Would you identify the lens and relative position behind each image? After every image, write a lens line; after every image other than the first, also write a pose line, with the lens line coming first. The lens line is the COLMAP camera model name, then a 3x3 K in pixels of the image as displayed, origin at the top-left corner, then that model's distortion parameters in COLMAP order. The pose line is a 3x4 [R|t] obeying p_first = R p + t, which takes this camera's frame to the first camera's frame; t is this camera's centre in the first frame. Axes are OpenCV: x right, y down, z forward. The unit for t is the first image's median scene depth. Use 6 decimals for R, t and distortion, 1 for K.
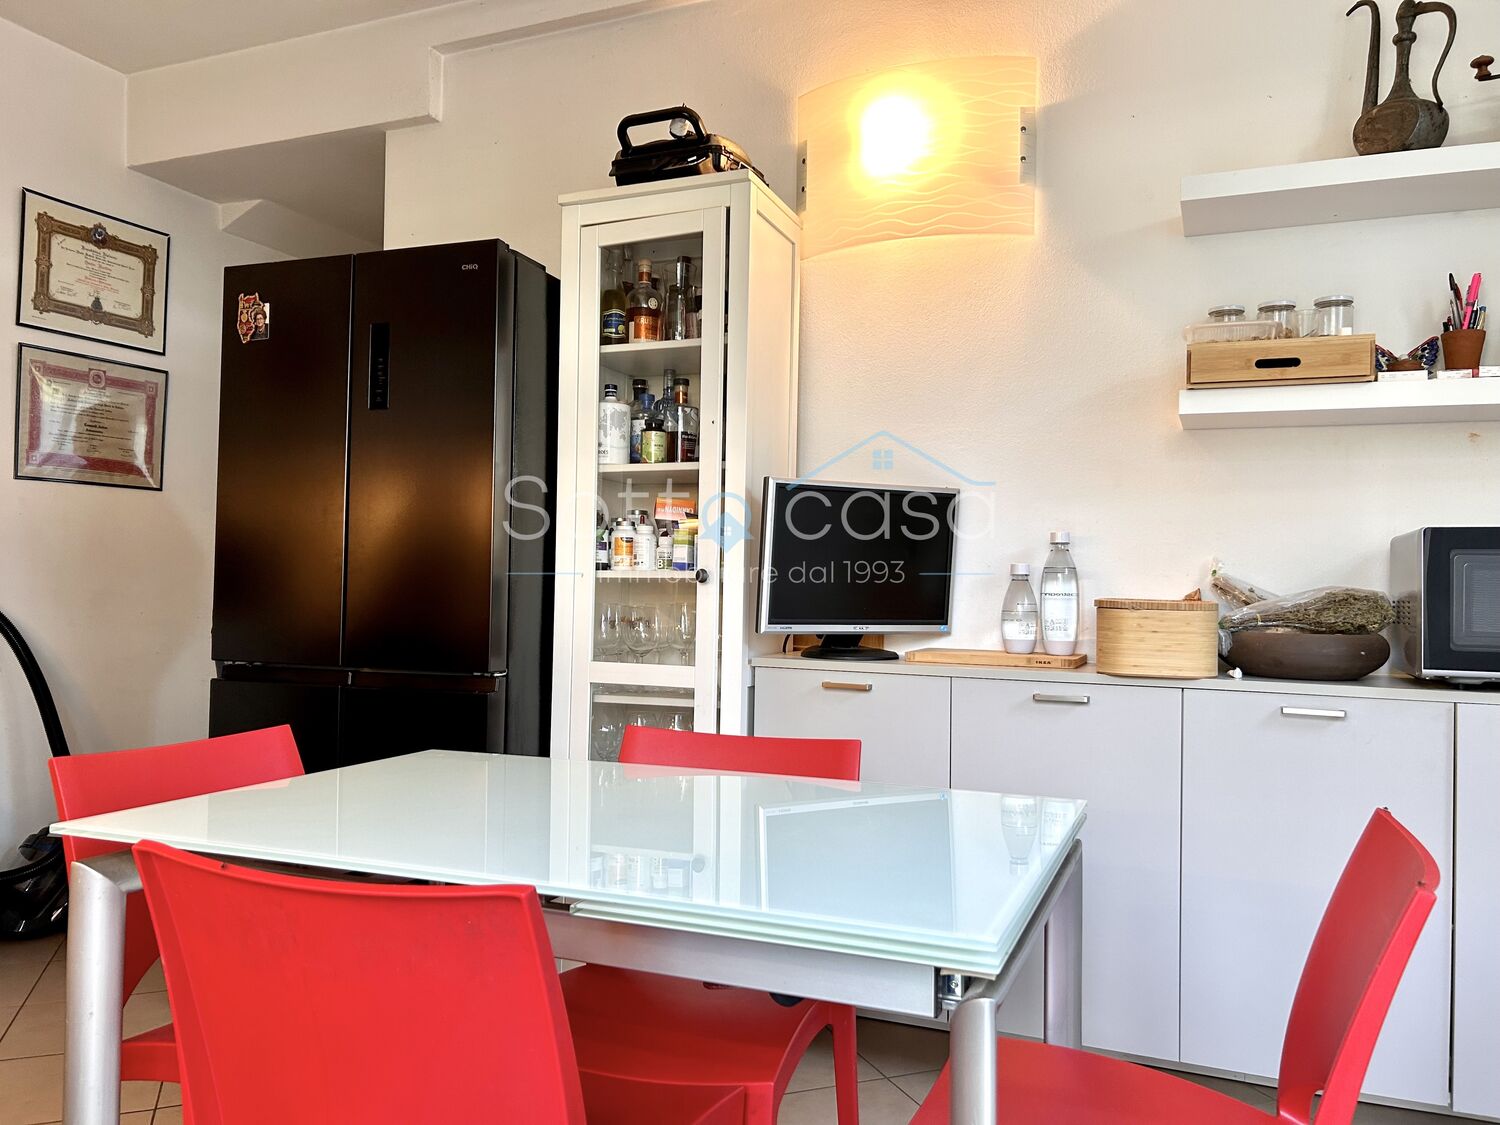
lens RADIAL K [[1130.7, 0, 749.4], [0, 1130.7, 571.8], [0, 0, 1]] dist [0.043758, -0.051414]
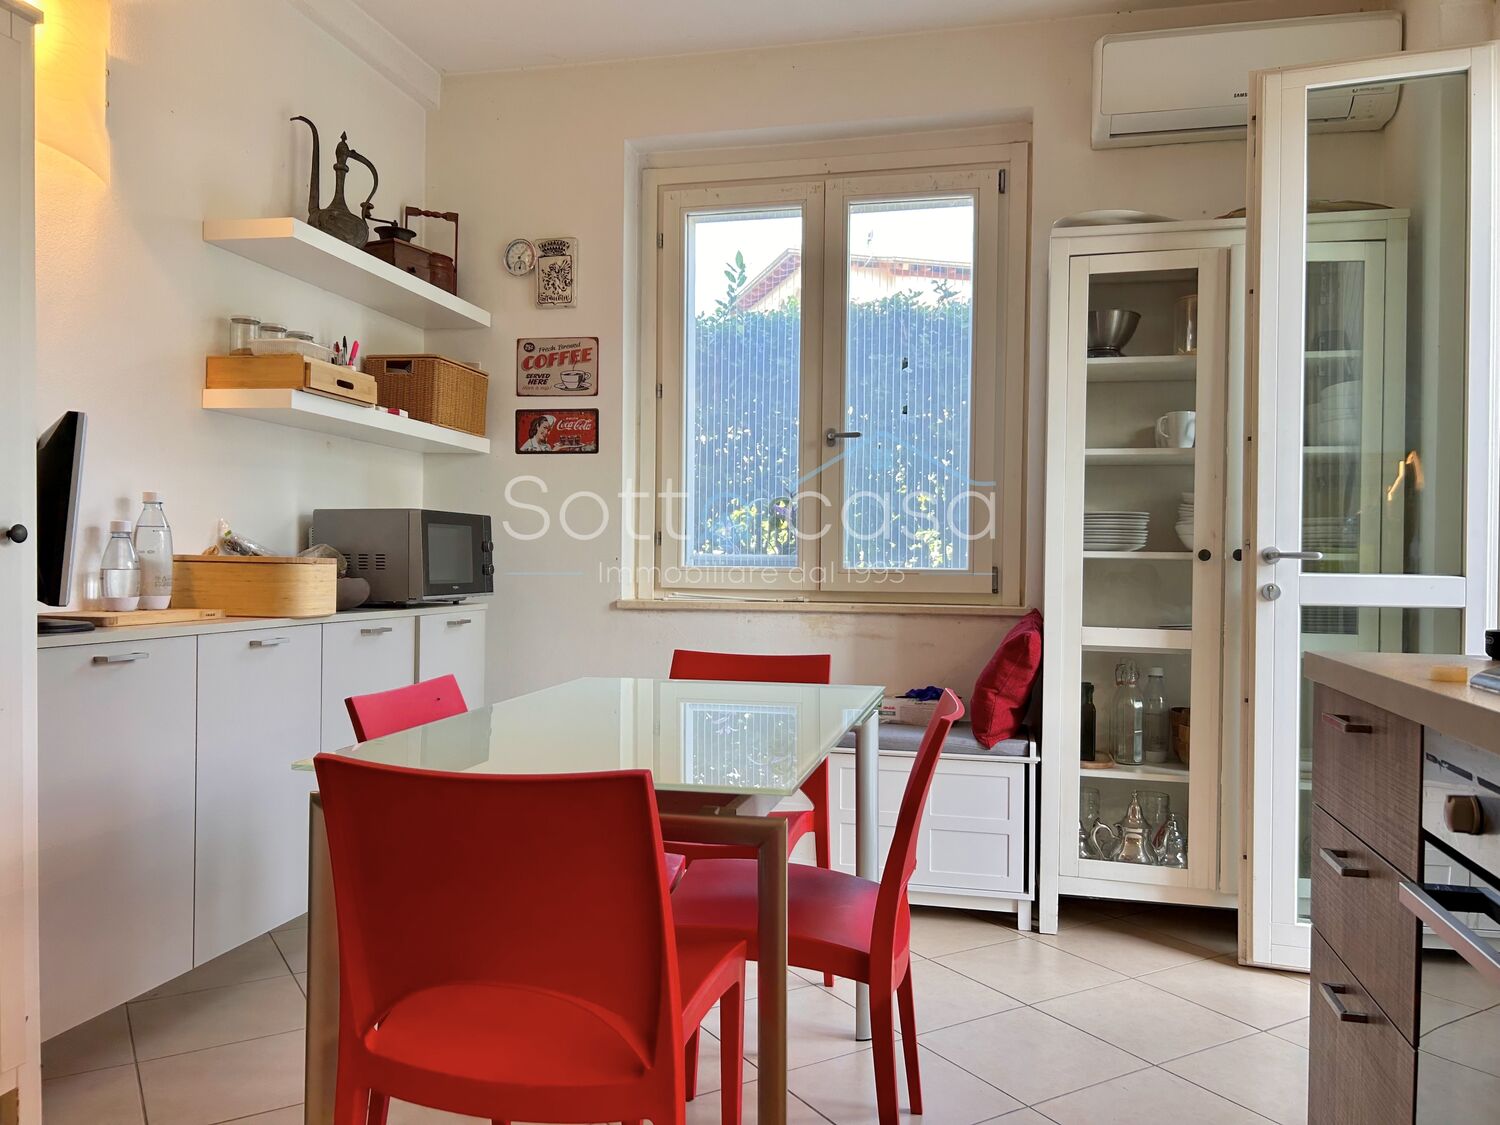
lens RADIAL K [[1130.7, 0, 749.2], [0, 1130.7, 557.9], [0, 0, 1]] dist [0.043758, -0.051414]
pose [[-0.182456, -0.009659, 0.983167, -0.973606], [-0.016938, 0.999834, 0.006679, 0.009869], [-0.983068, -0.015434, -0.182590, 0.754661]]
